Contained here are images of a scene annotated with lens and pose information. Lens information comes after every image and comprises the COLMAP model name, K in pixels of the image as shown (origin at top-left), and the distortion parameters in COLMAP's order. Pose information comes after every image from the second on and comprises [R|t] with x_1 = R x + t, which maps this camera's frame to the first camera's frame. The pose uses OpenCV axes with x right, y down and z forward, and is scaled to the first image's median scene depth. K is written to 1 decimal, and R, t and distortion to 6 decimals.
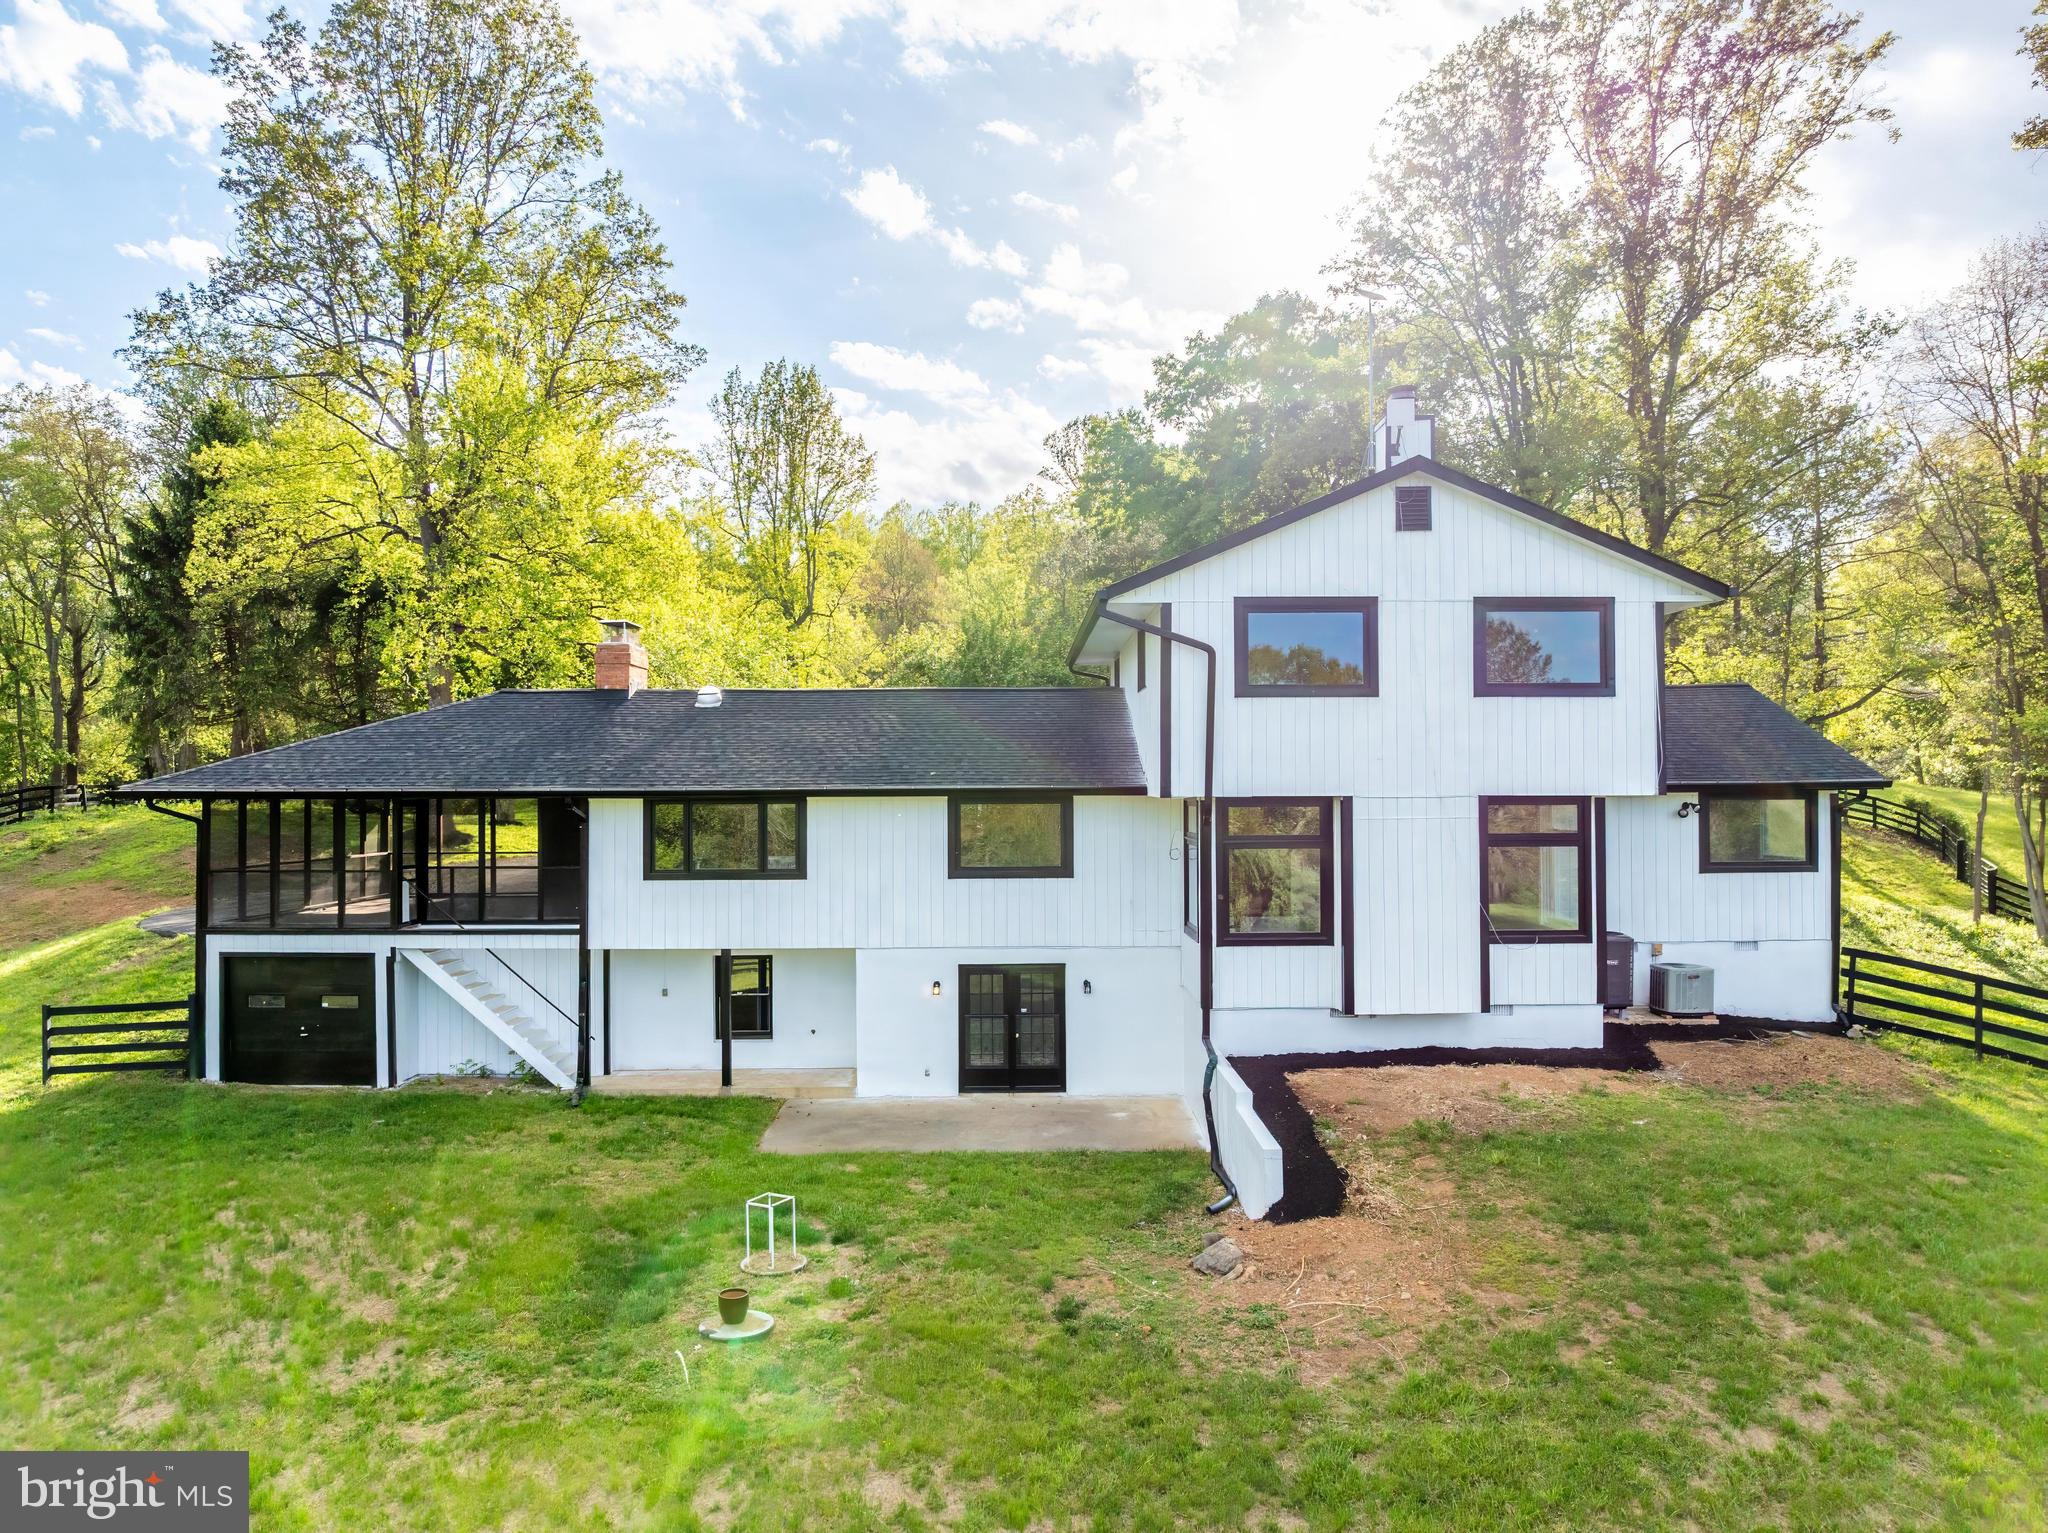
lens RADIAL K [[1451.5, 0, 1024.0], [0, 1451.5, 766.5], [0, 0, 1]] dist [-0.051623, 0.021161]
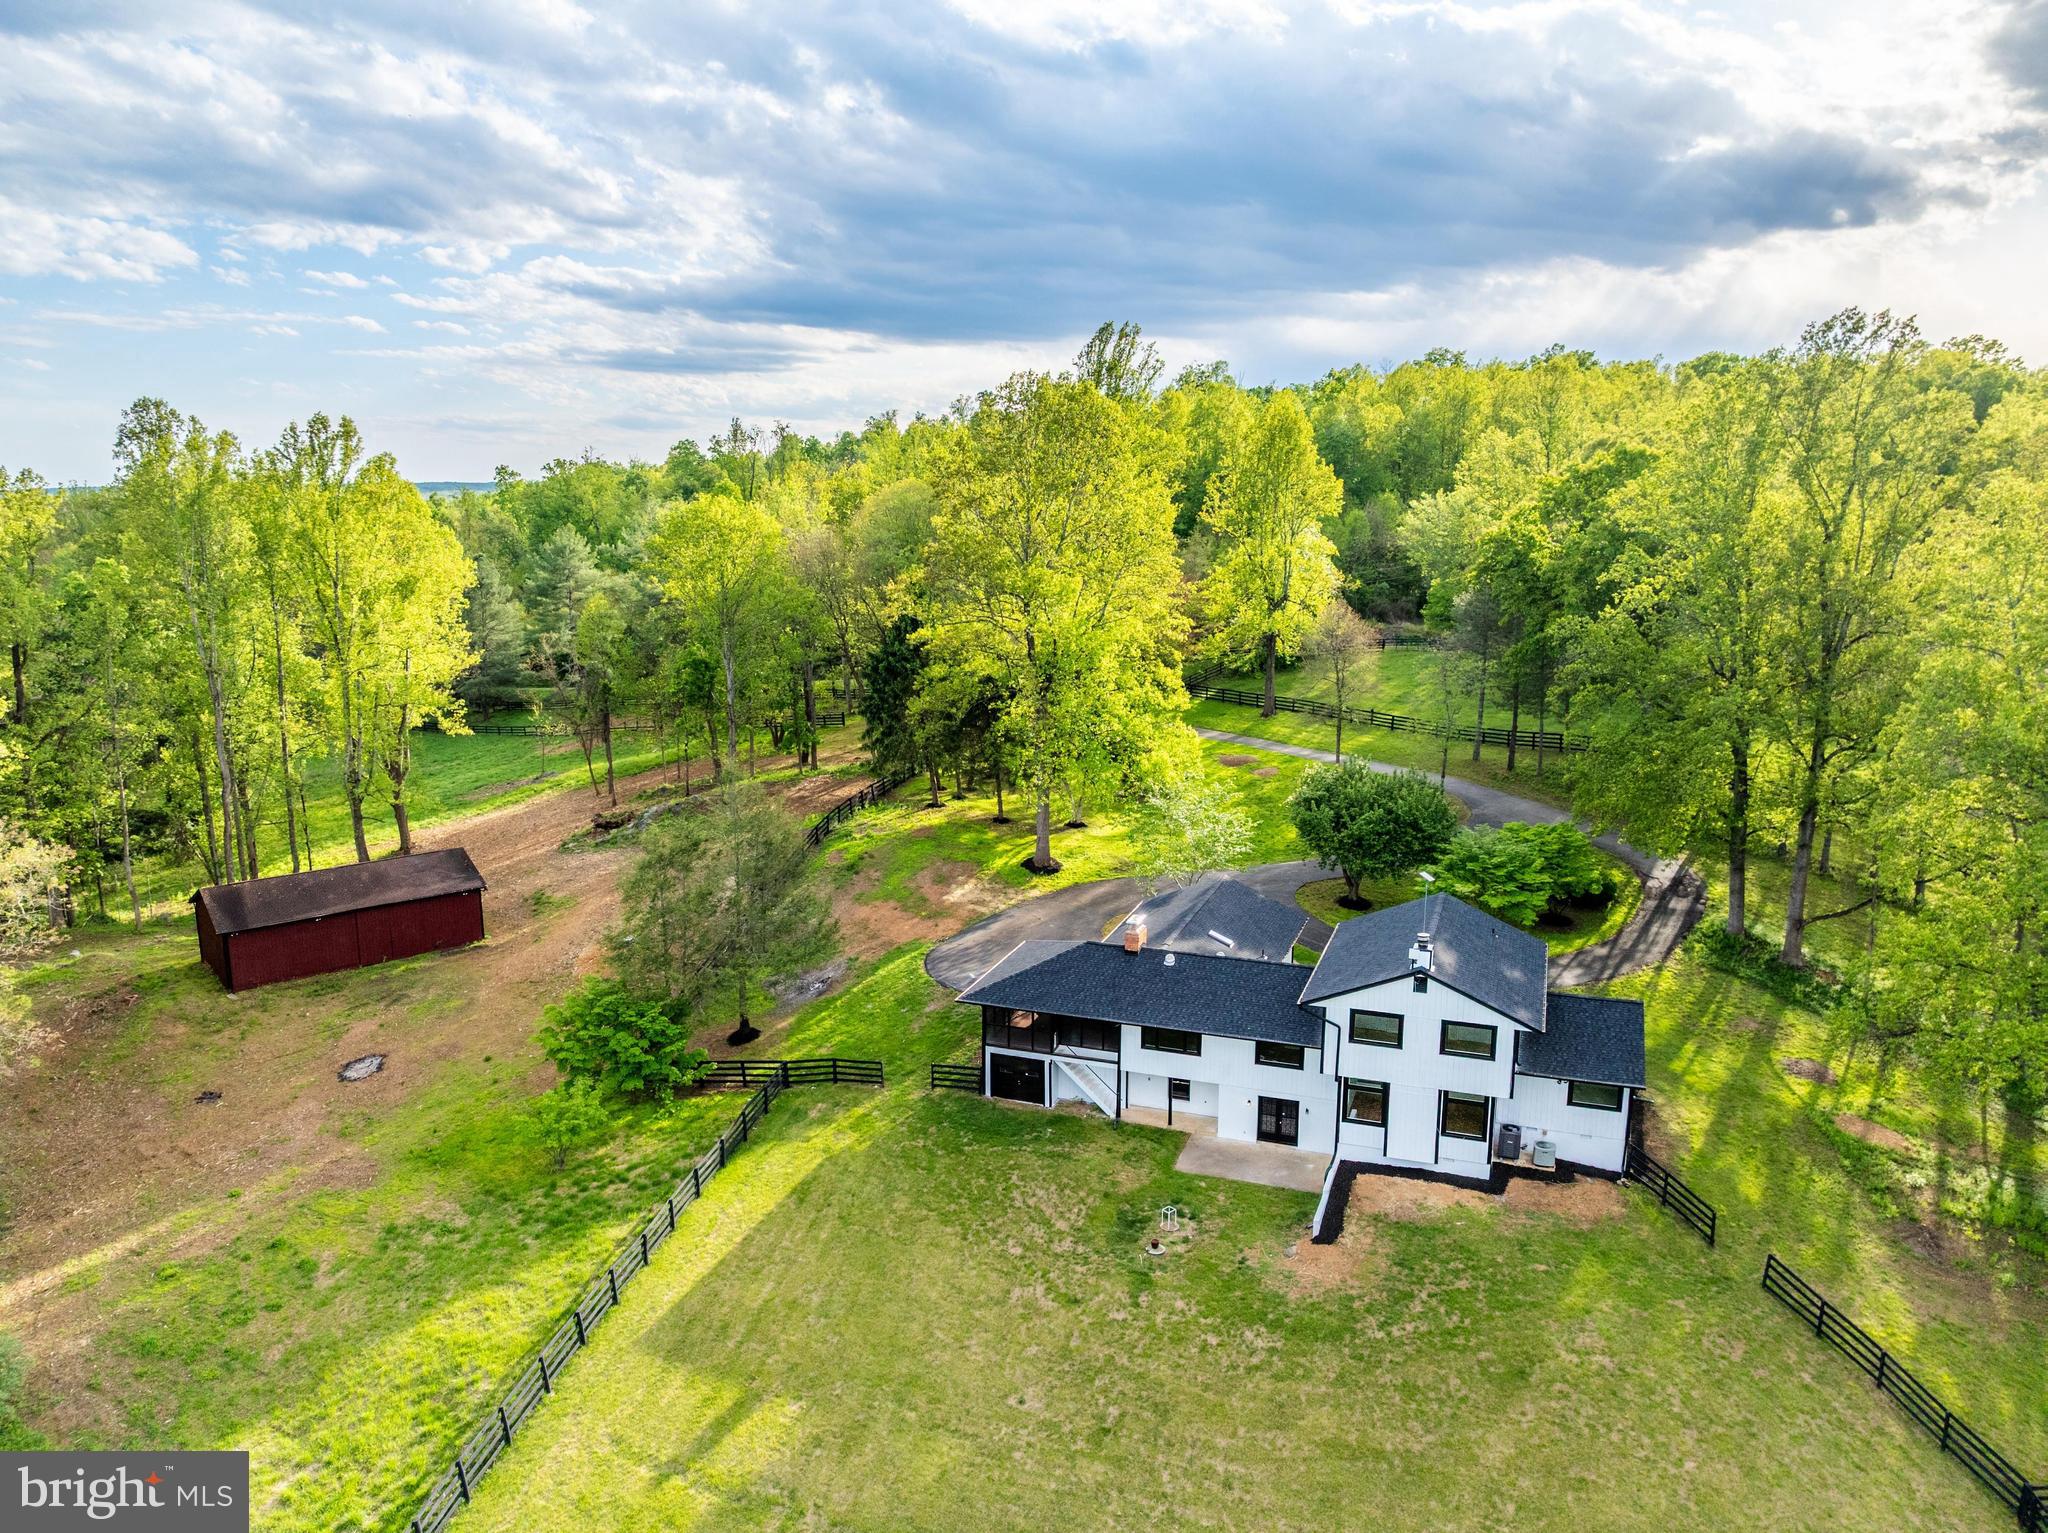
lens RADIAL K [[1451.5, 0, 1024.0], [0, 1451.5, 766.5], [0, 0, 1]] dist [-0.051623, 0.021161]
pose [[0.935041, 0.073381, -0.346863, 0.476261], [0.000912, 0.977845, 0.209327, -1.120991], [0.354539, -0.196046, 0.914258, -1.596935]]
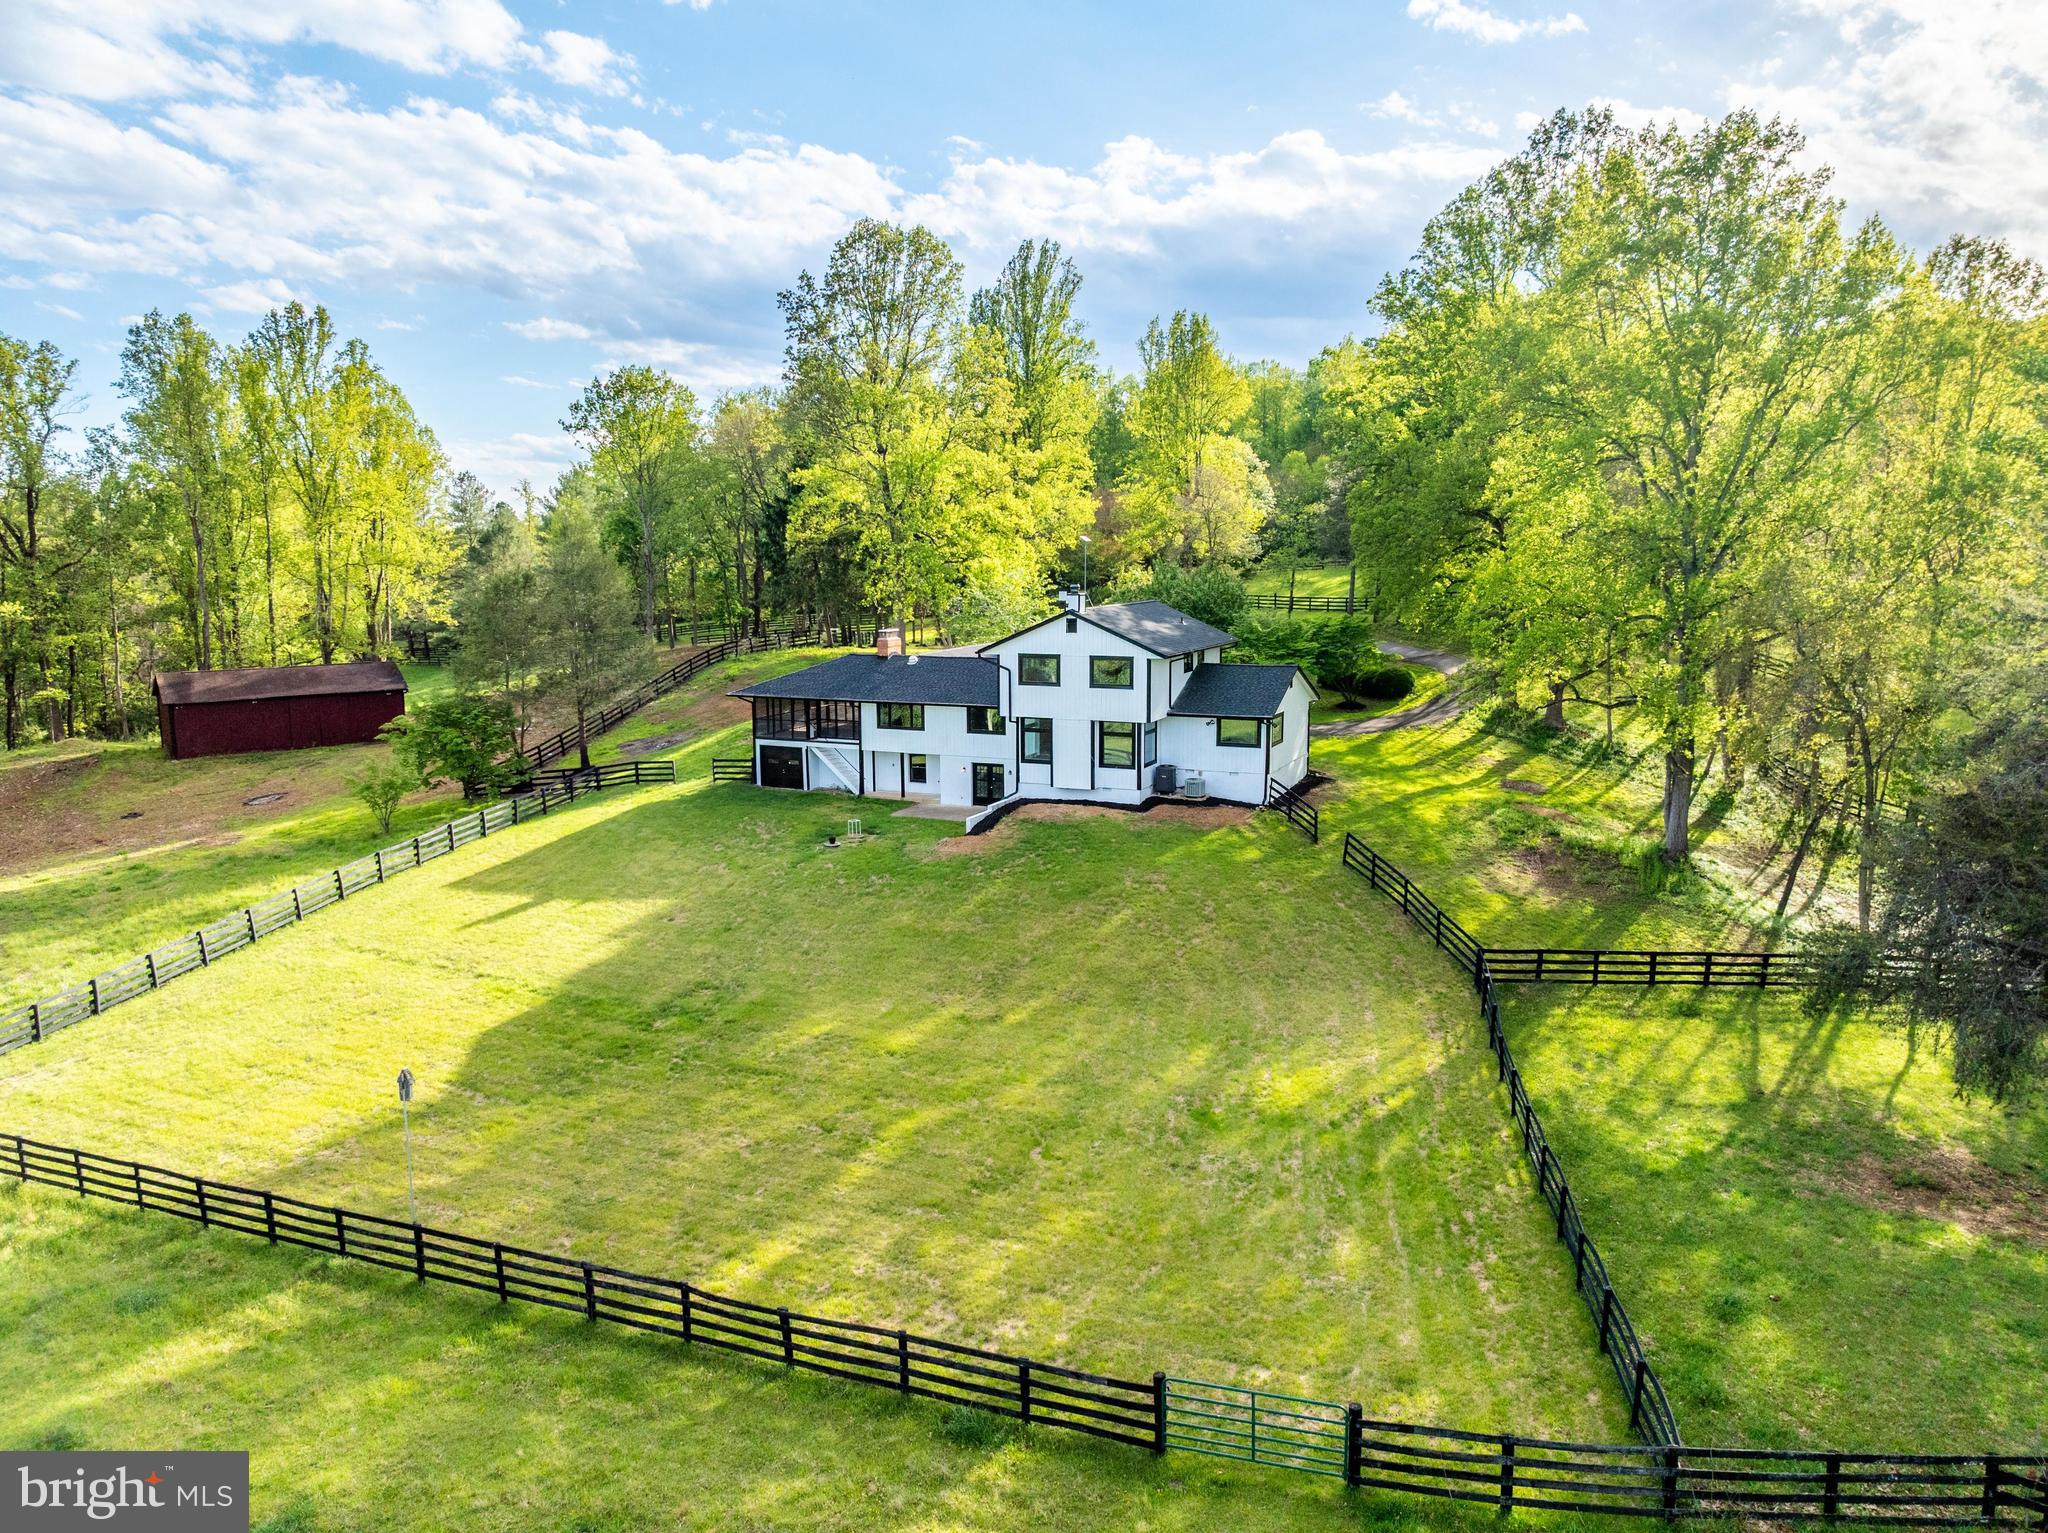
lens RADIAL K [[1451.5, 0, 1024.0], [0, 1451.5, 766.5], [0, 0, 1]] dist [-0.051623, 0.021161]
pose [[0.905721, 0.062509, -0.419240, 1.473870], [0.009298, 0.985899, 0.167086, -0.395754], [0.423772, -0.155231, 0.892368, -1.813249]]
